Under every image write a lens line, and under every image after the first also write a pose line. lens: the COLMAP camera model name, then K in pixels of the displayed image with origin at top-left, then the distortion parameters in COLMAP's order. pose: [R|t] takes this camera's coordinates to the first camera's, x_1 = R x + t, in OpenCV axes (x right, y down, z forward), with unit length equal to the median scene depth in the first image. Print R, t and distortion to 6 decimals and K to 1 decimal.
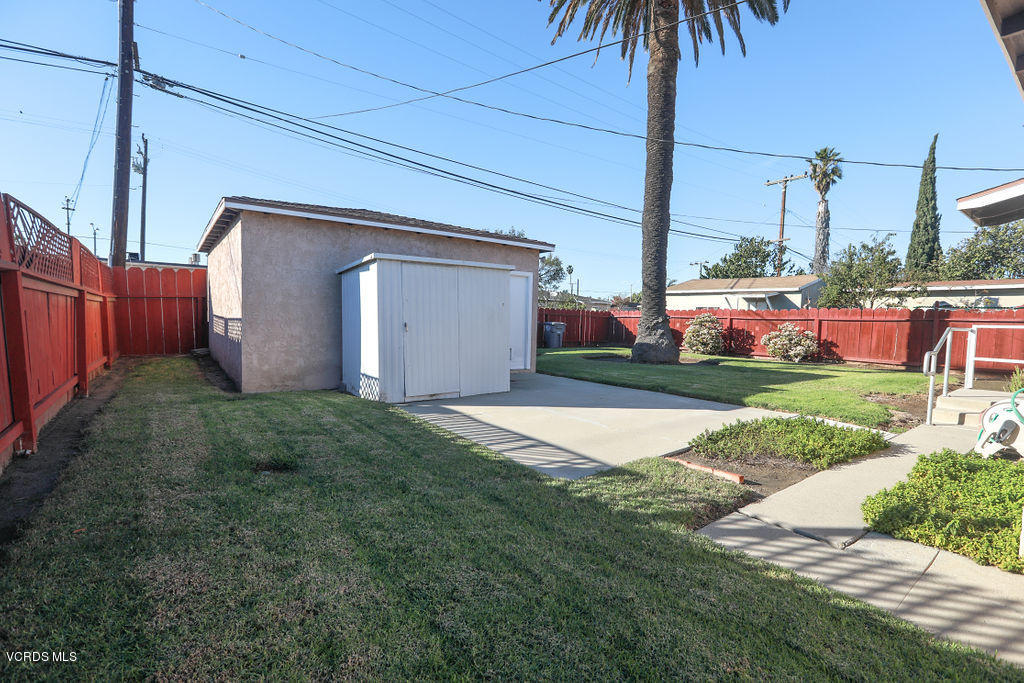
lens RADIAL K [[472.3, 0, 514.0], [0, 472.3, 350.3], [0, 0, 1]] dist [-0.046983, 0.012047]
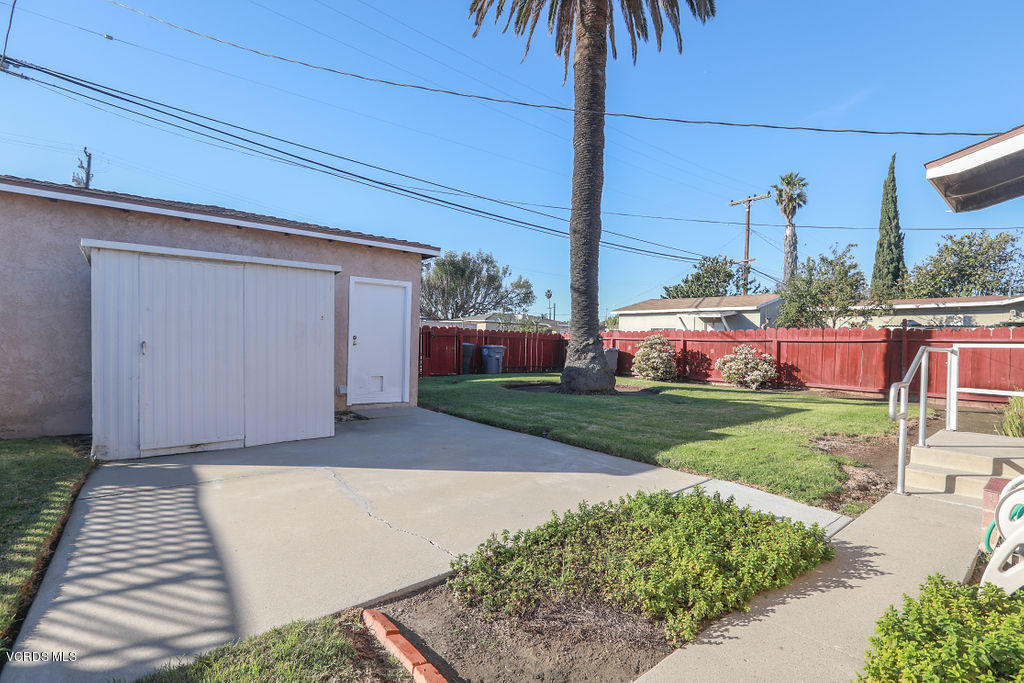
lens RADIAL K [[472.3, 0, 514.8], [0, 472.3, 347.6], [0, 0, 1]] dist [-0.046983, 0.012047]
pose [[0.999173, -0.001155, 0.040657, 0.135919], [0.003469, 0.998374, -0.056891, -0.004804], [-0.040525, 0.056985, 0.997552, 0.147964]]
